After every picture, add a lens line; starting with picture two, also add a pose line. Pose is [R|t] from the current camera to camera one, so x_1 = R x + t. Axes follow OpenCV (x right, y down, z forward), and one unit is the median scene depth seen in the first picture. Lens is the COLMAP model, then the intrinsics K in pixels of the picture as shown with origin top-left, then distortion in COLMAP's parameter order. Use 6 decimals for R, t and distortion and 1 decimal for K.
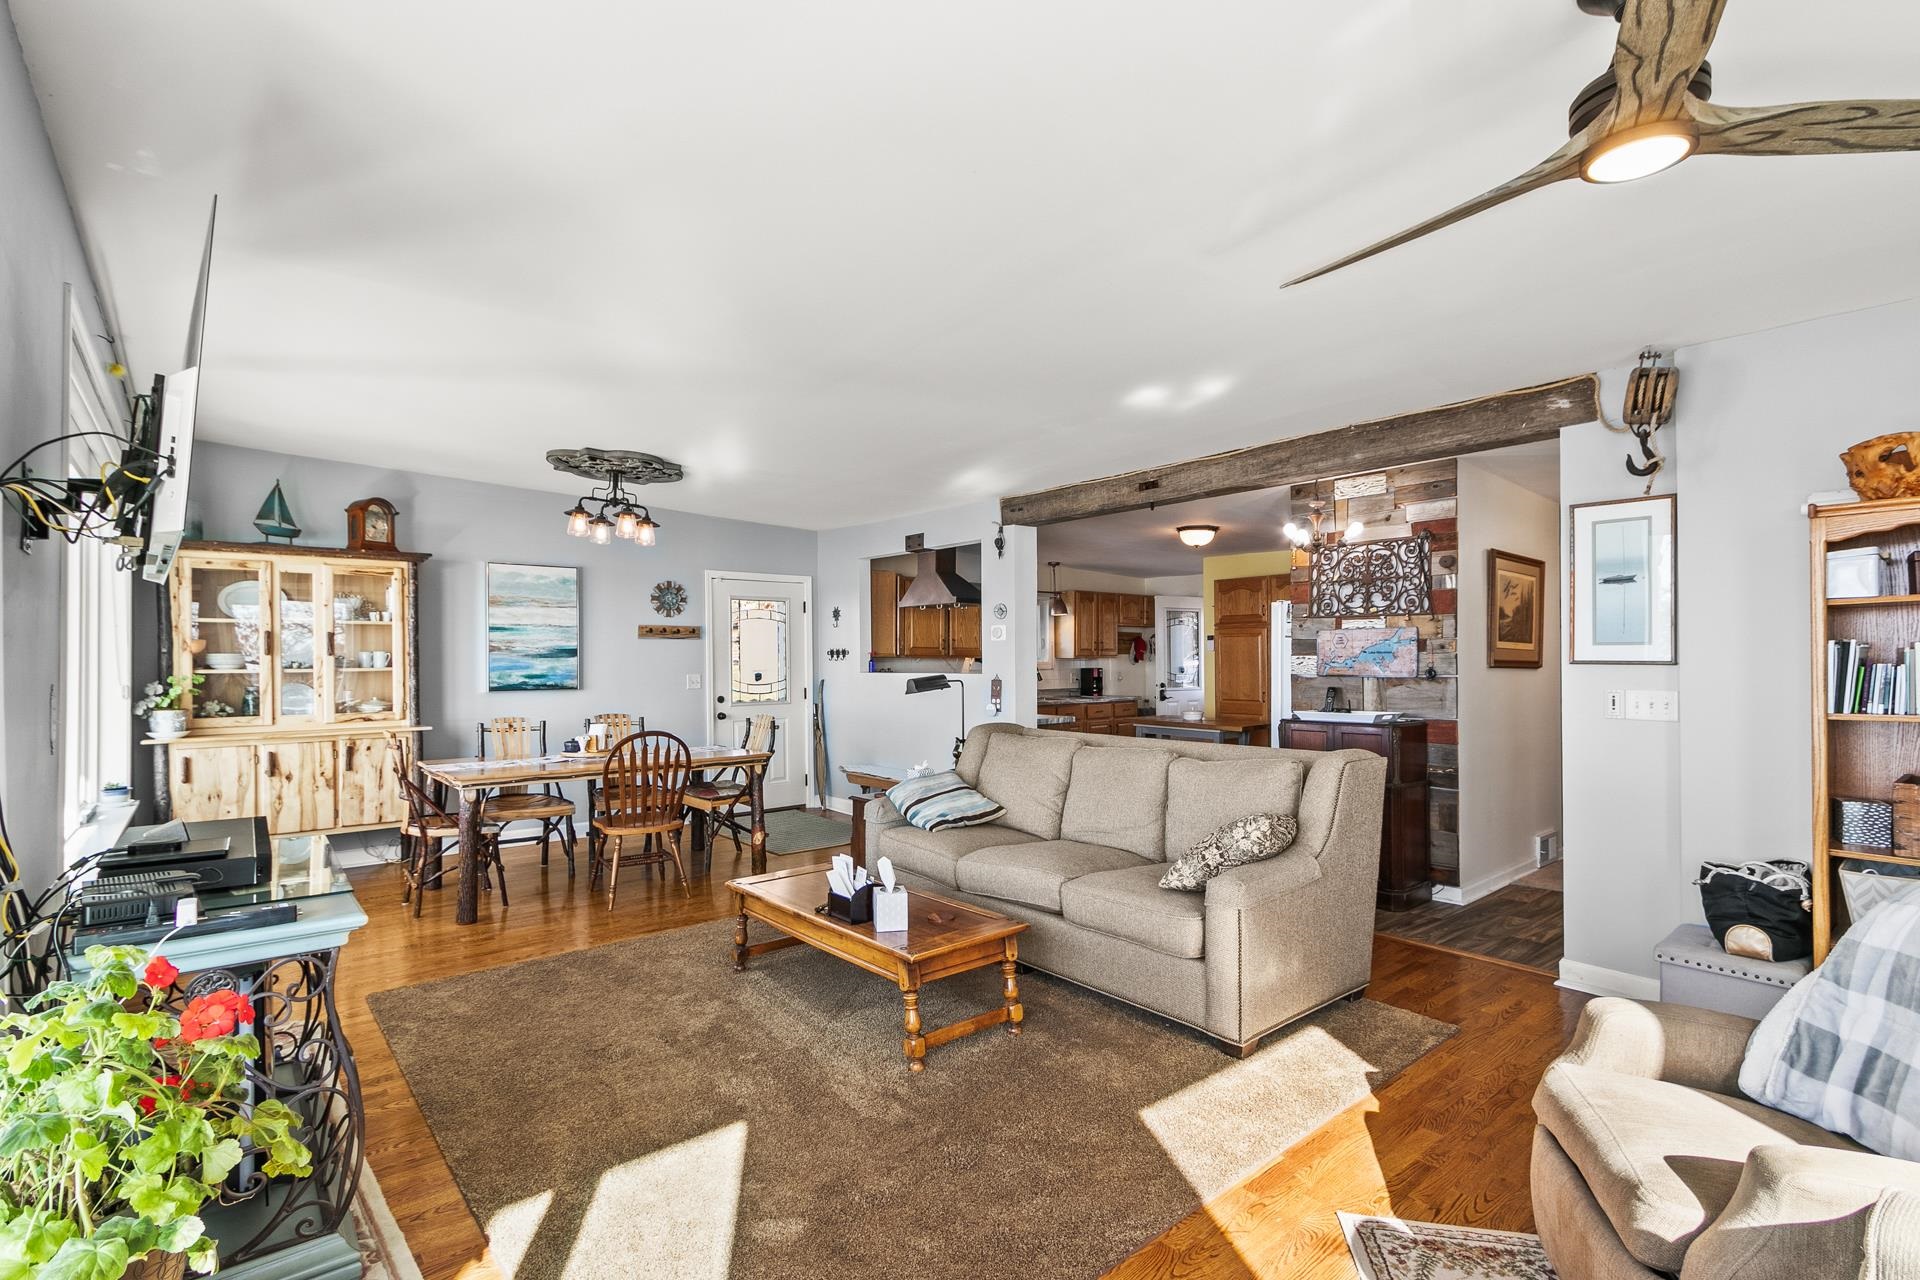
lens RADIAL K [[890.5, 0, 995.2], [0, 890.5, 652.1], [0, 0, 1]] dist [-0.002757, -0.001220]
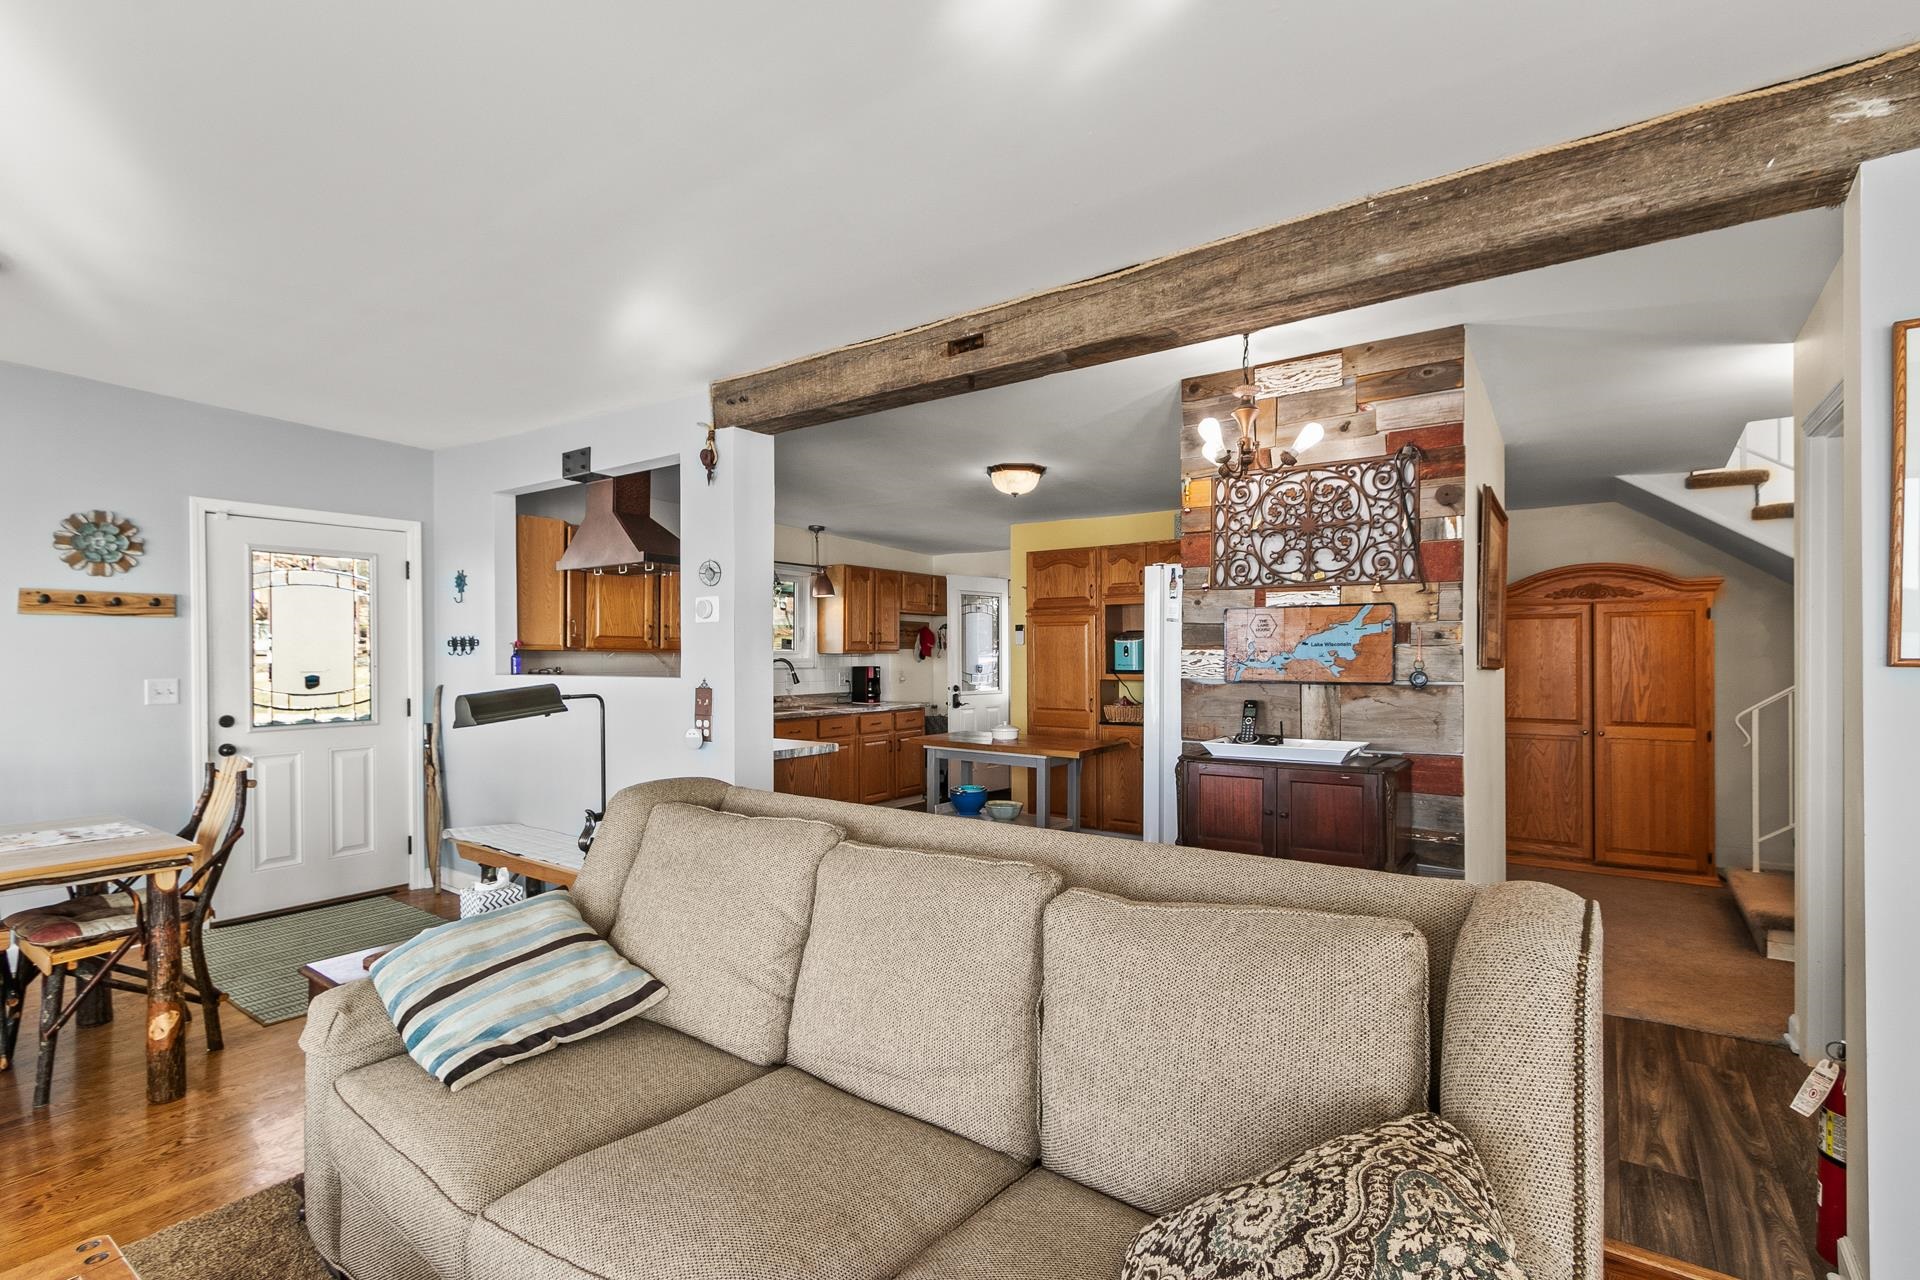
lens RADIAL K [[890.5, 0, 965.0], [0, 890.5, 658.0], [0, 0, 1]] dist [-0.002757, -0.001220]
pose [[0.976747, 0.002670, 0.214376, 0.046512], [-0.004893, 0.999940, 0.009839, 0.004288], [-0.214337, -0.010659, 0.976702, 0.398651]]
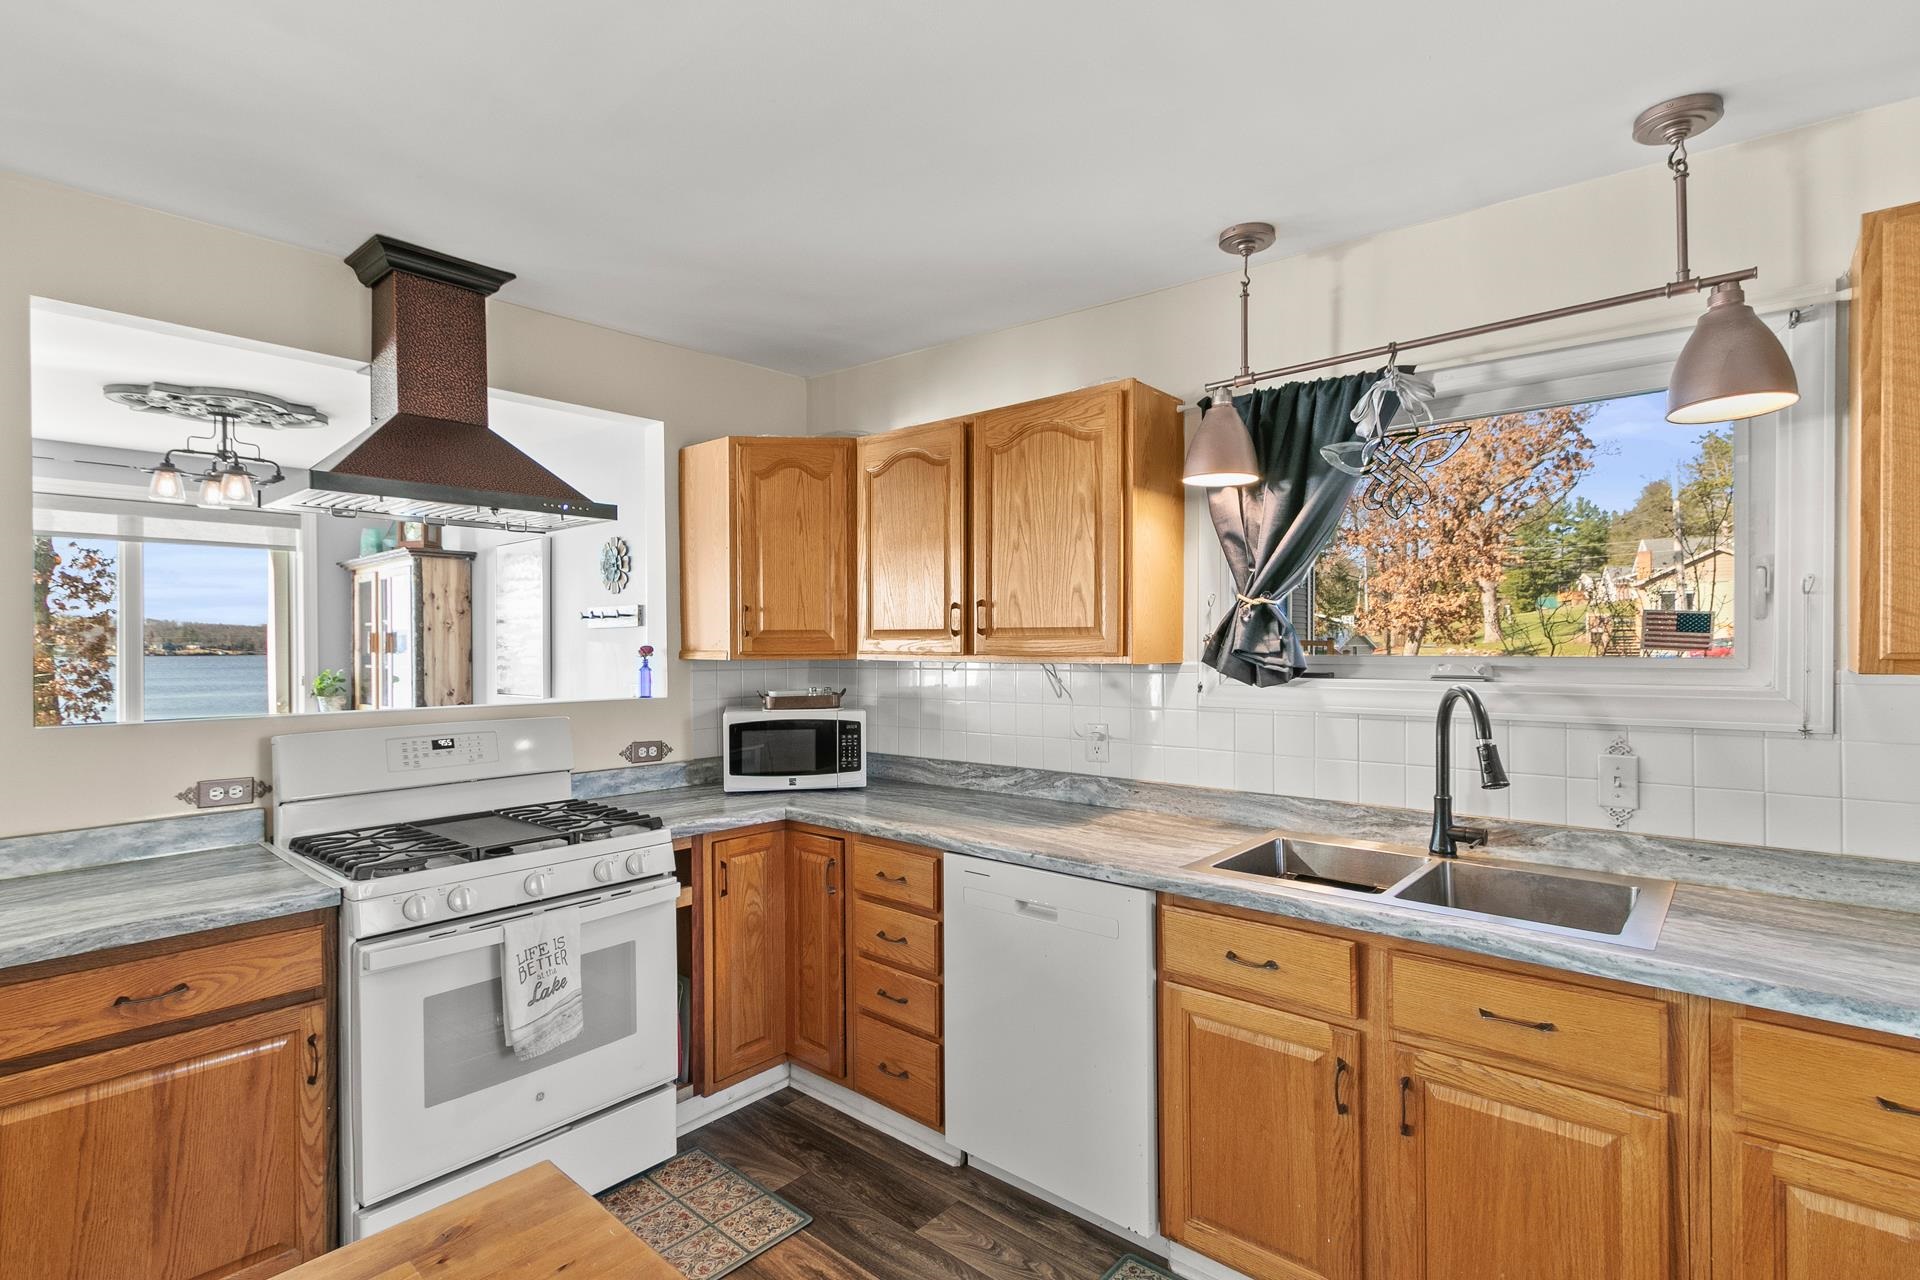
lens RADIAL K [[890.5, 0, 954.0], [0, 890.5, 651.3], [0, 0, 1]] dist [-0.002757, -0.001220]
pose [[0.105953, 0.008353, -0.994336, 0.374344], [0.012020, 0.999881, 0.009680, -0.000798], [0.994298, -0.012977, 0.105840, 1.411421]]
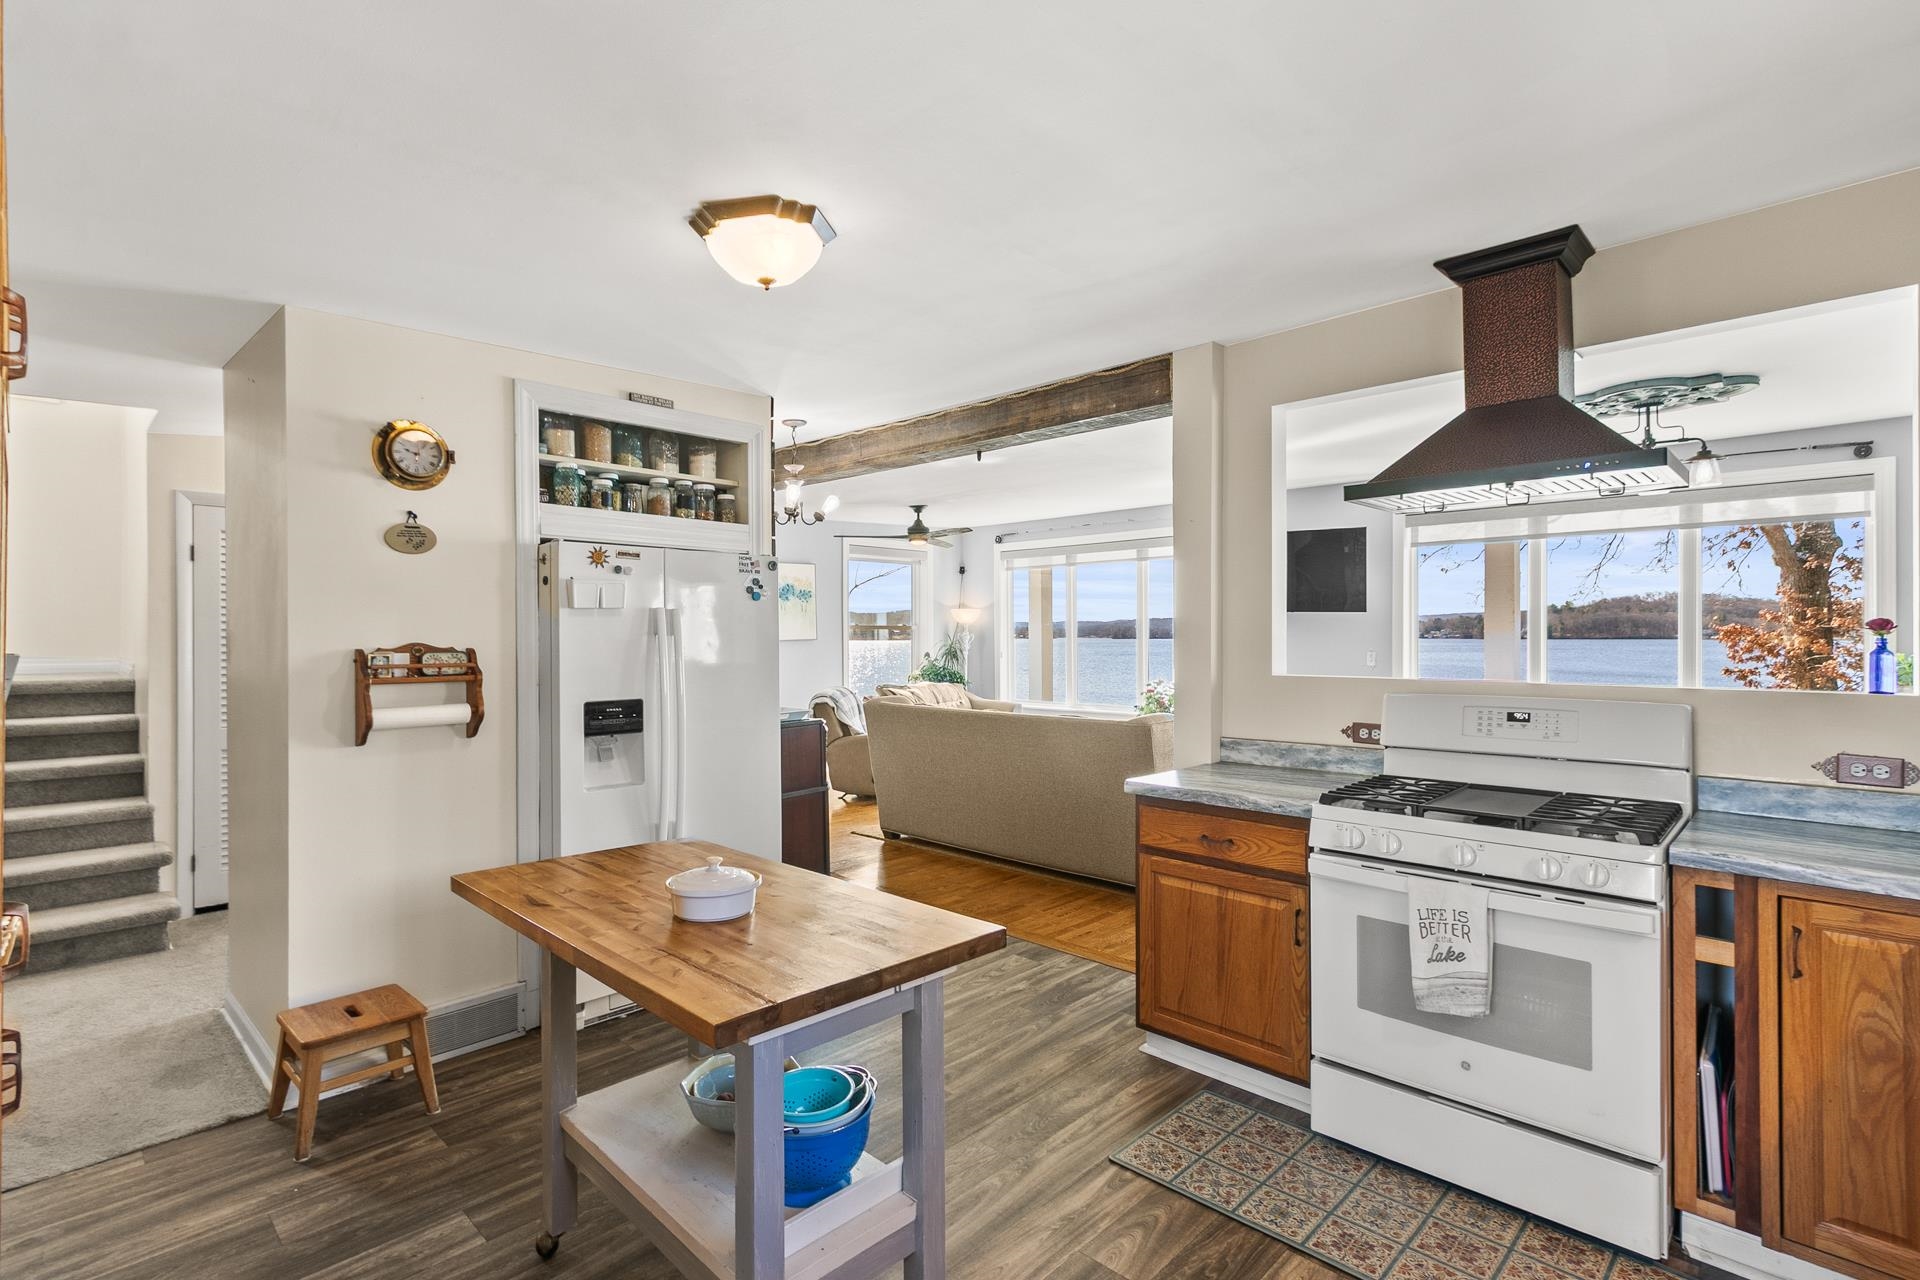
lens RADIAL K [[890.5, 0, 943.9], [0, 890.5, 641.4], [0, 0, 1]] dist [-0.002757, -0.001220]
pose [[-0.998840, 0.007114, -0.047631, 0.231302], [0.007243, 0.999971, -0.002530, 0.006525], [0.047611, -0.002872, -0.998862, 1.631294]]
